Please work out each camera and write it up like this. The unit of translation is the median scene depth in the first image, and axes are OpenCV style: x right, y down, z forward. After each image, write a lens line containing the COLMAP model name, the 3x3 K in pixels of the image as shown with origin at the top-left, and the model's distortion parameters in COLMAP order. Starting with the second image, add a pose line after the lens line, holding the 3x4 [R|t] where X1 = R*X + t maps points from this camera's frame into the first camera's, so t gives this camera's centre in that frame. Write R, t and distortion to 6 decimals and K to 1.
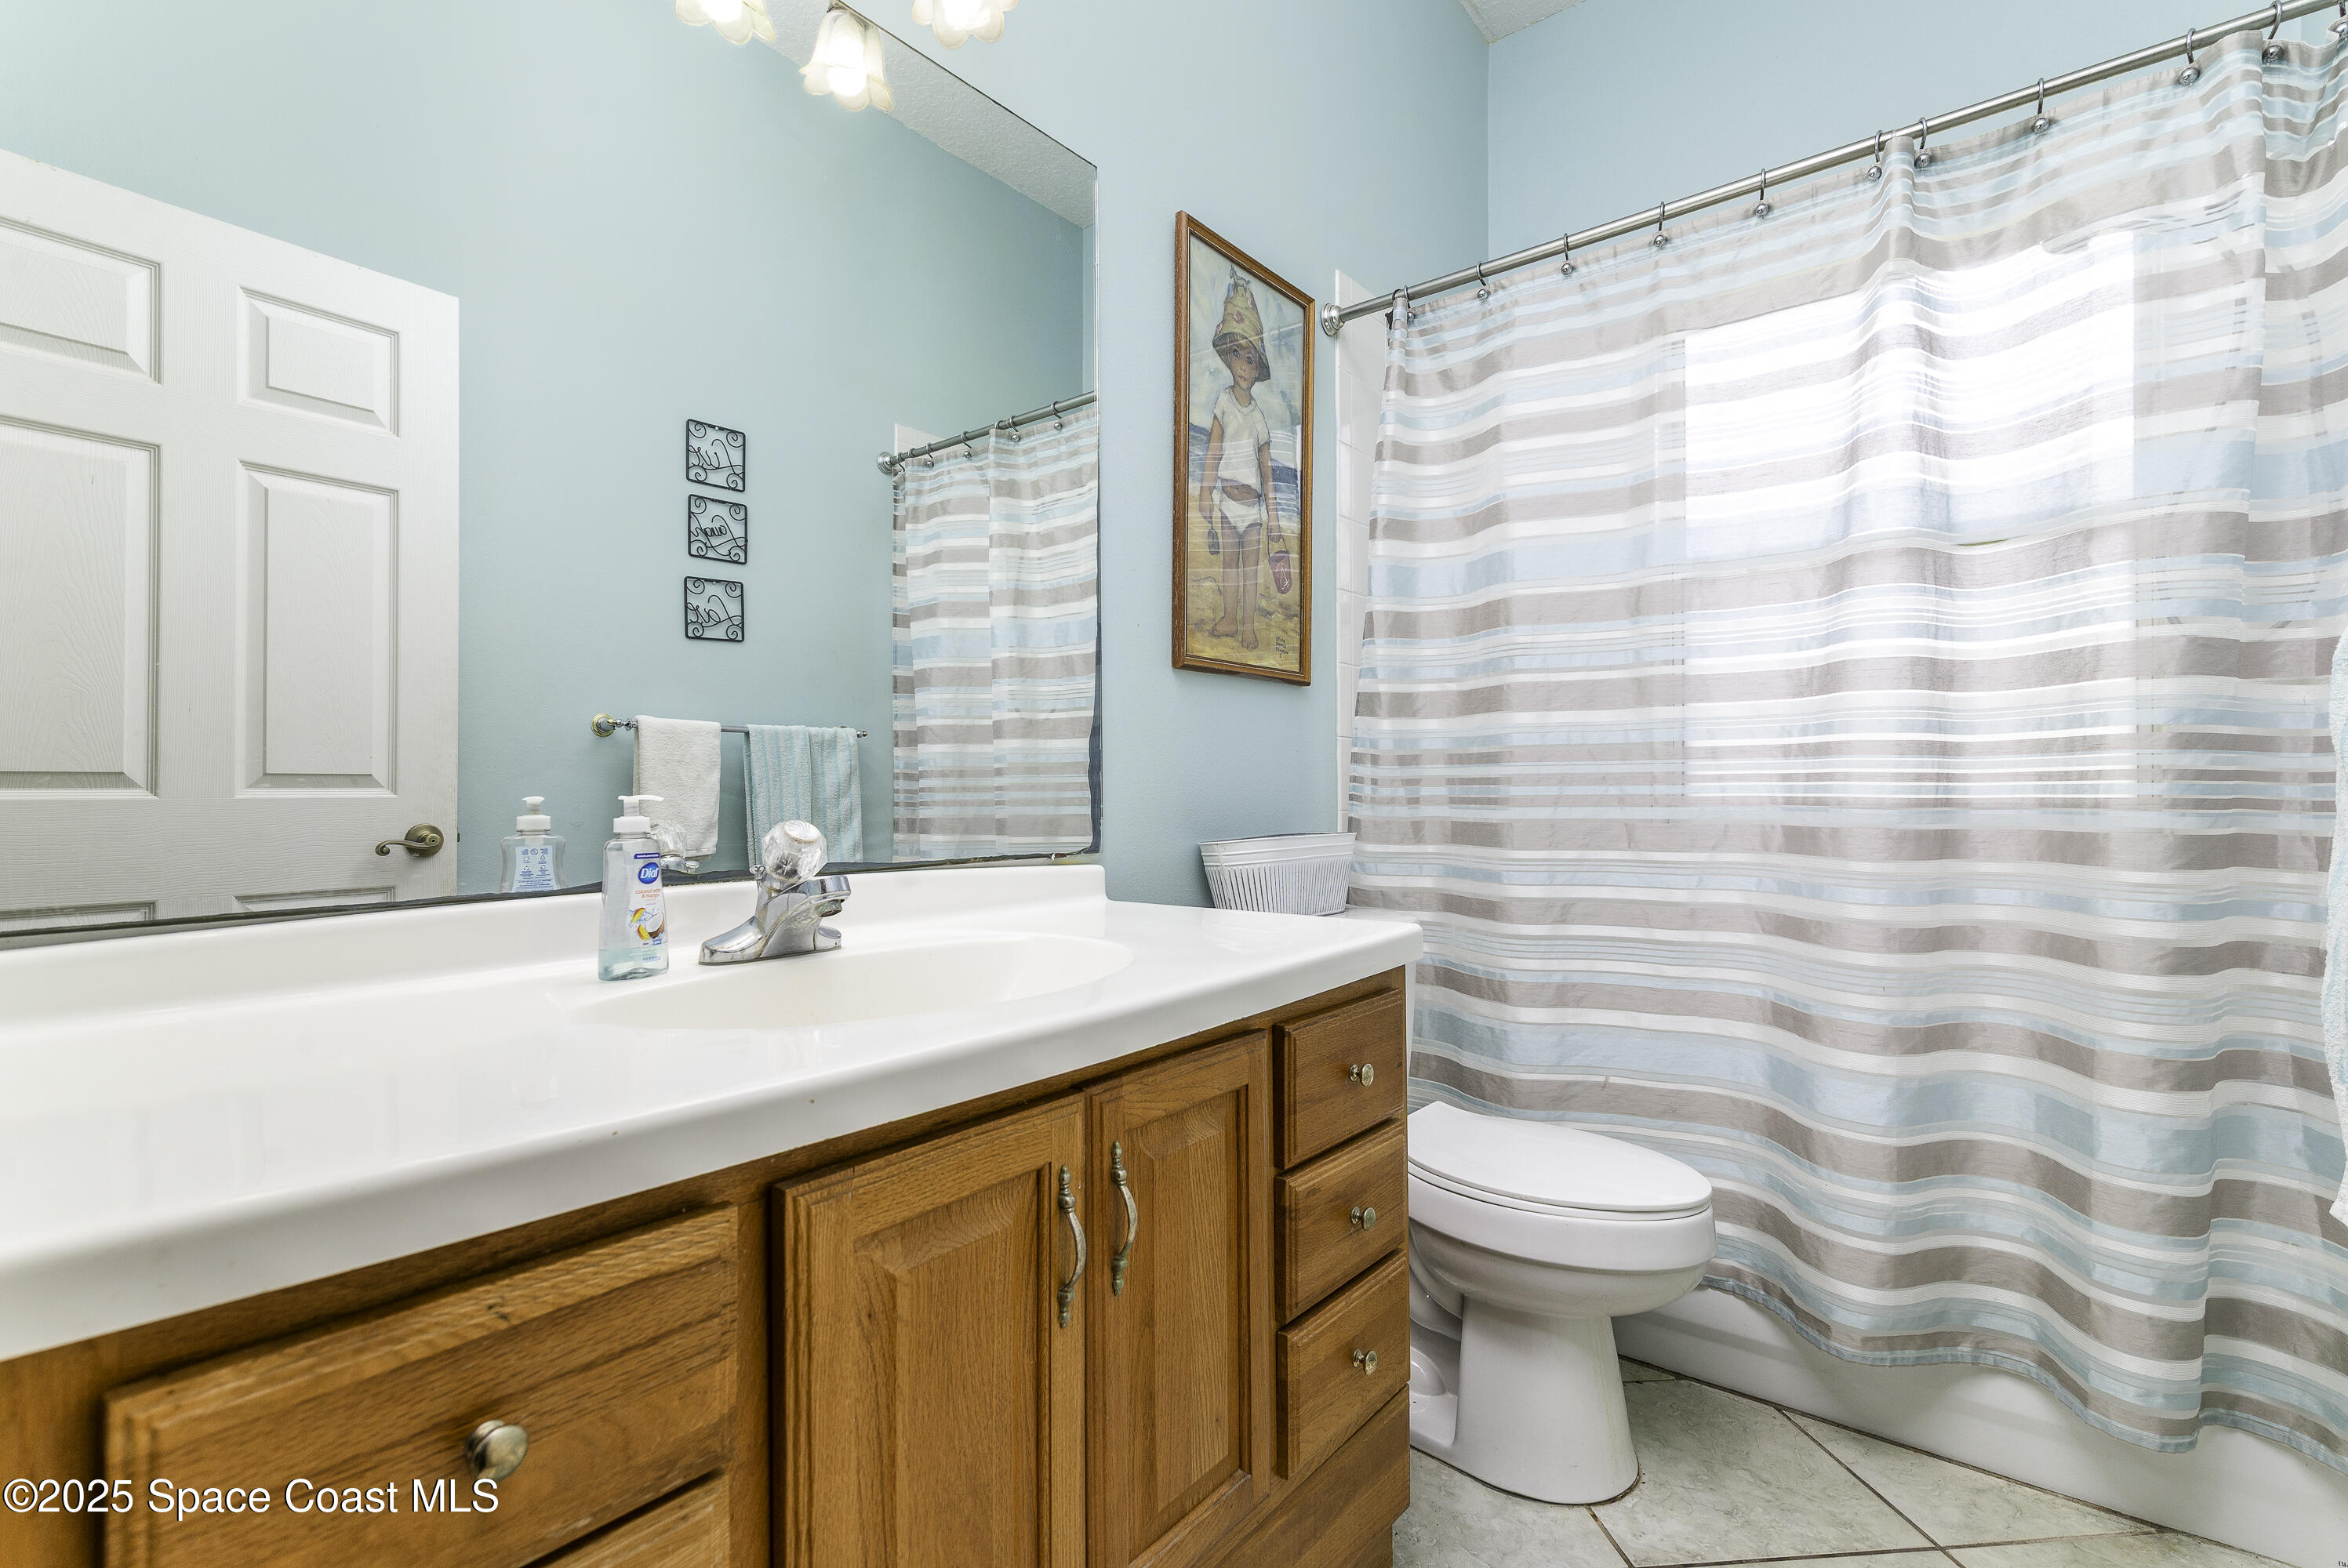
lens RADIAL K [[1080.6, 0, 1174.6], [0, 1080.6, 792.7], [0, 0, 1]] dist [0.006370, -0.001787]
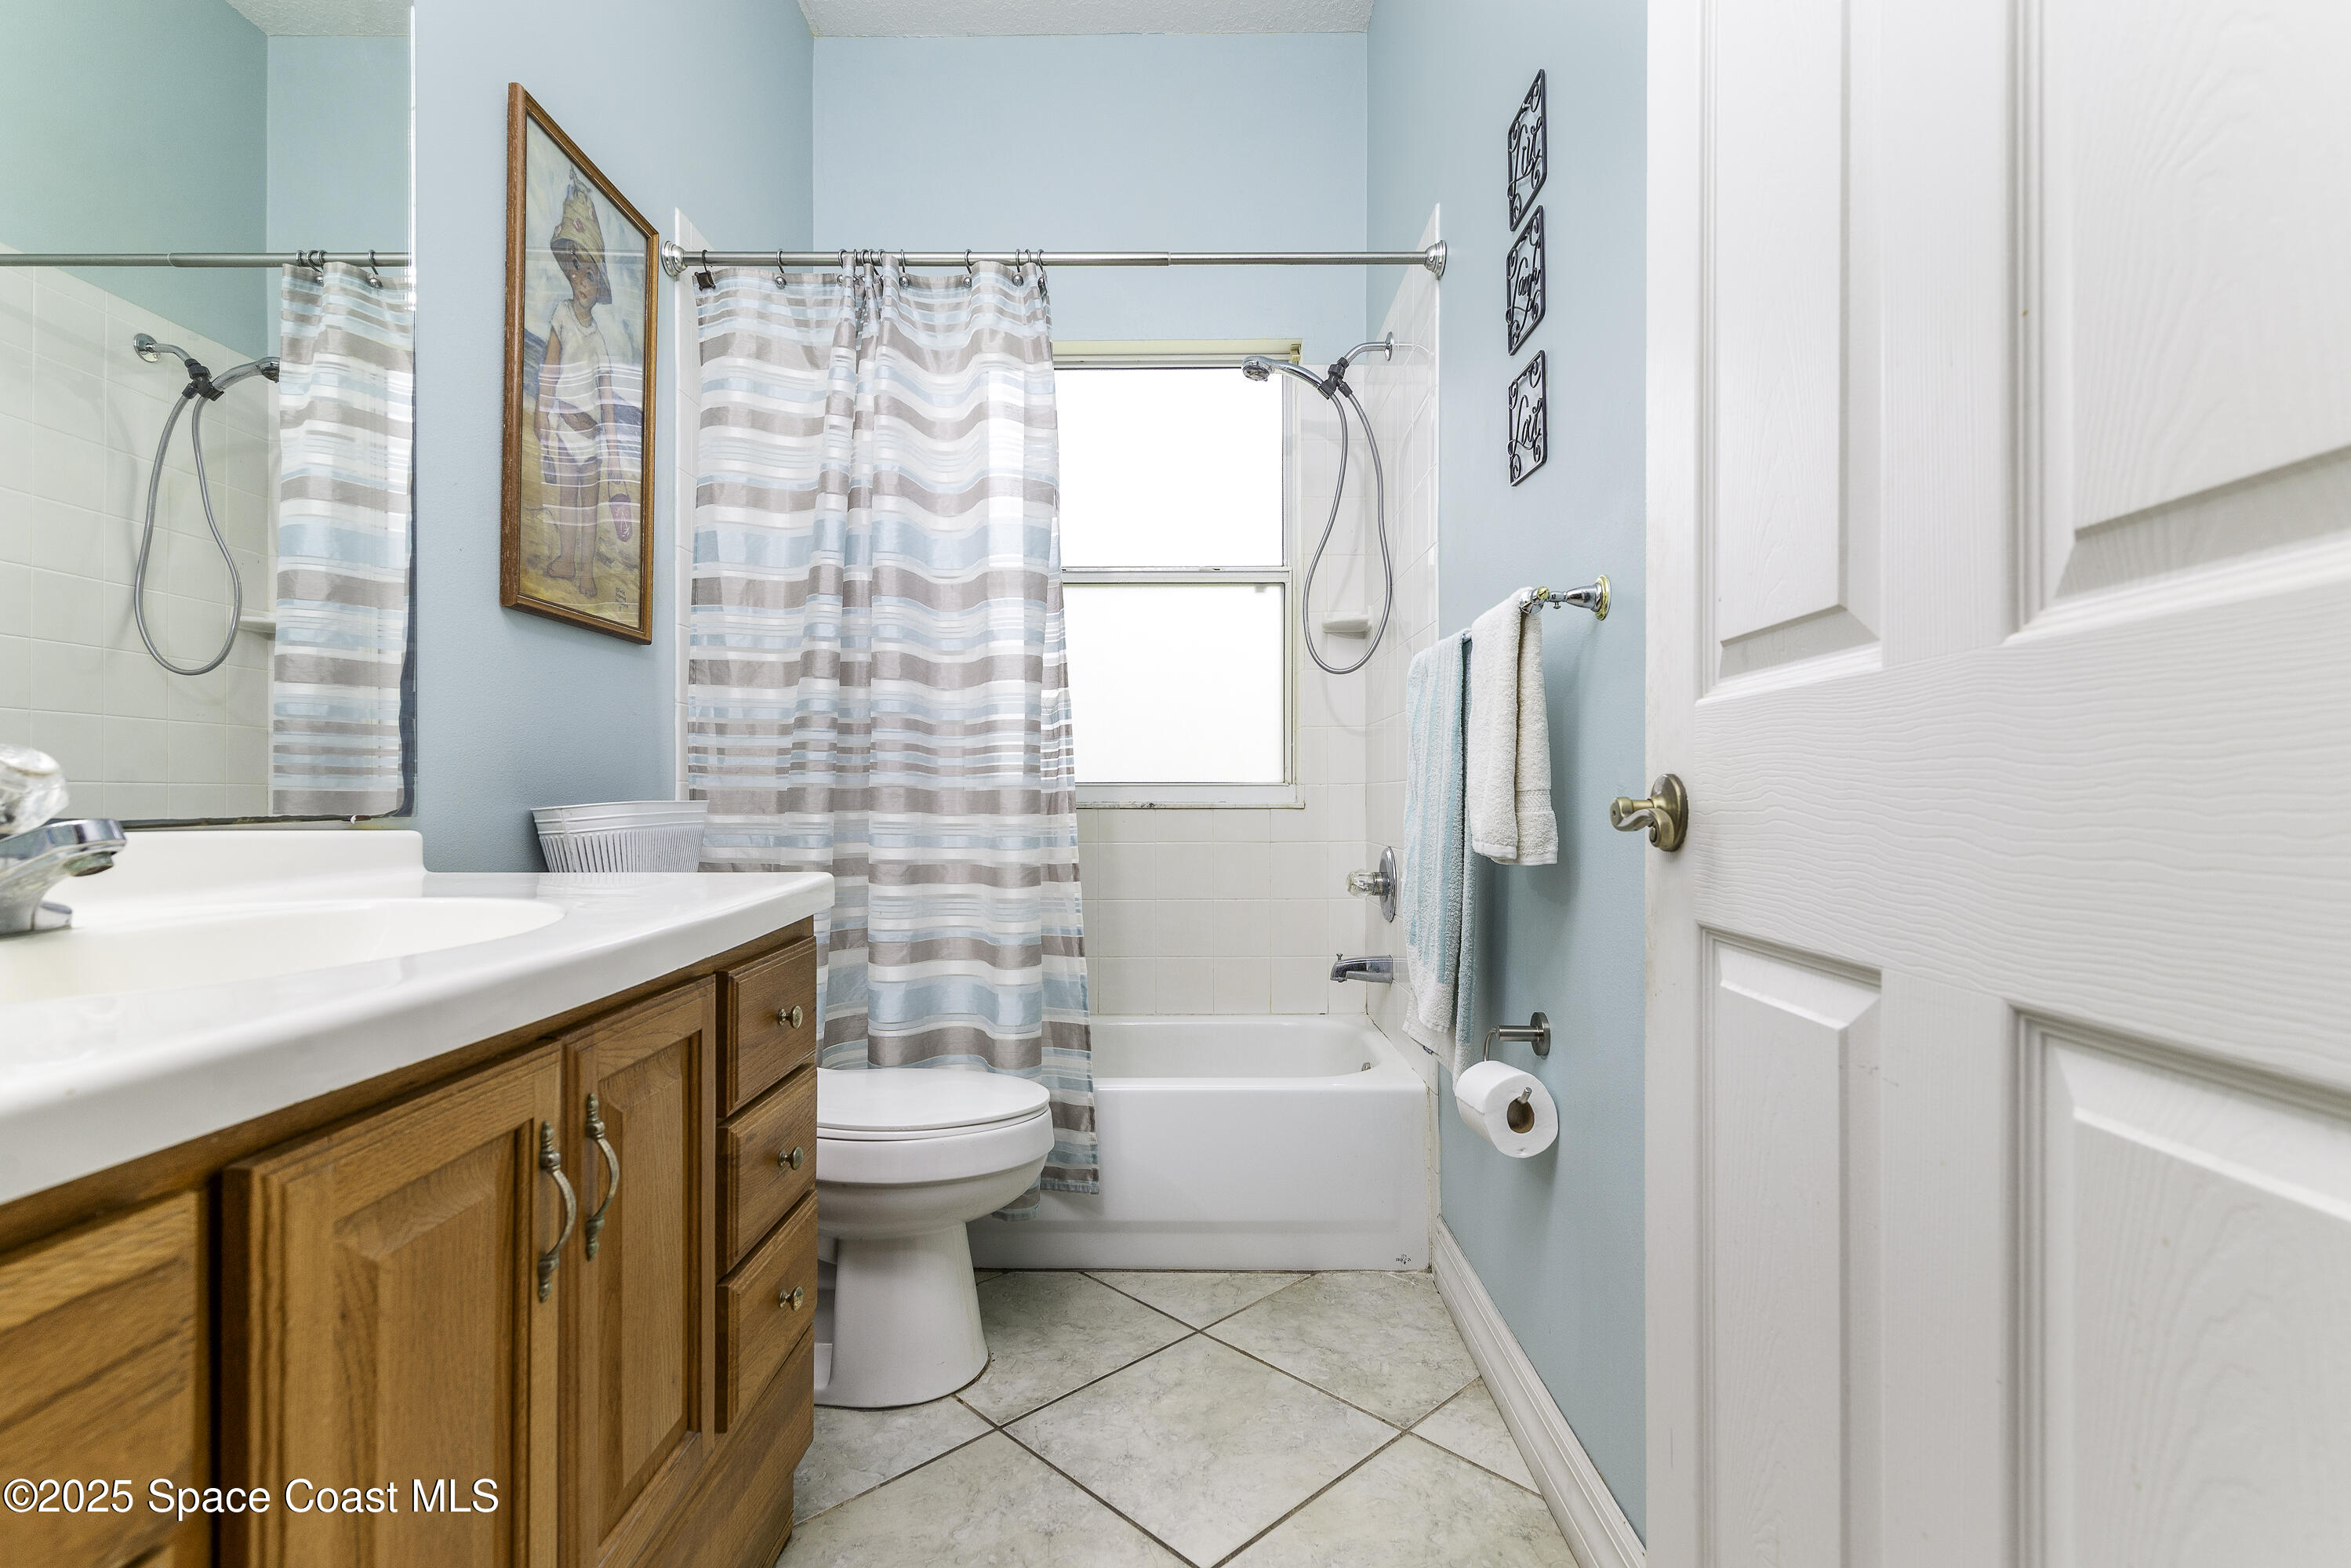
lens RADIAL K [[1082.0, 0, 1176.1], [0, 1082.0, 792.7], [0, 0, 1]] dist [0.006370, -0.001787]
pose [[0.781725, 0.005917, 0.623595, -0.196531], [-0.005118, 0.999982, -0.003072, 0.055033], [-0.623602, -0.000791, 0.781741, -0.024625]]
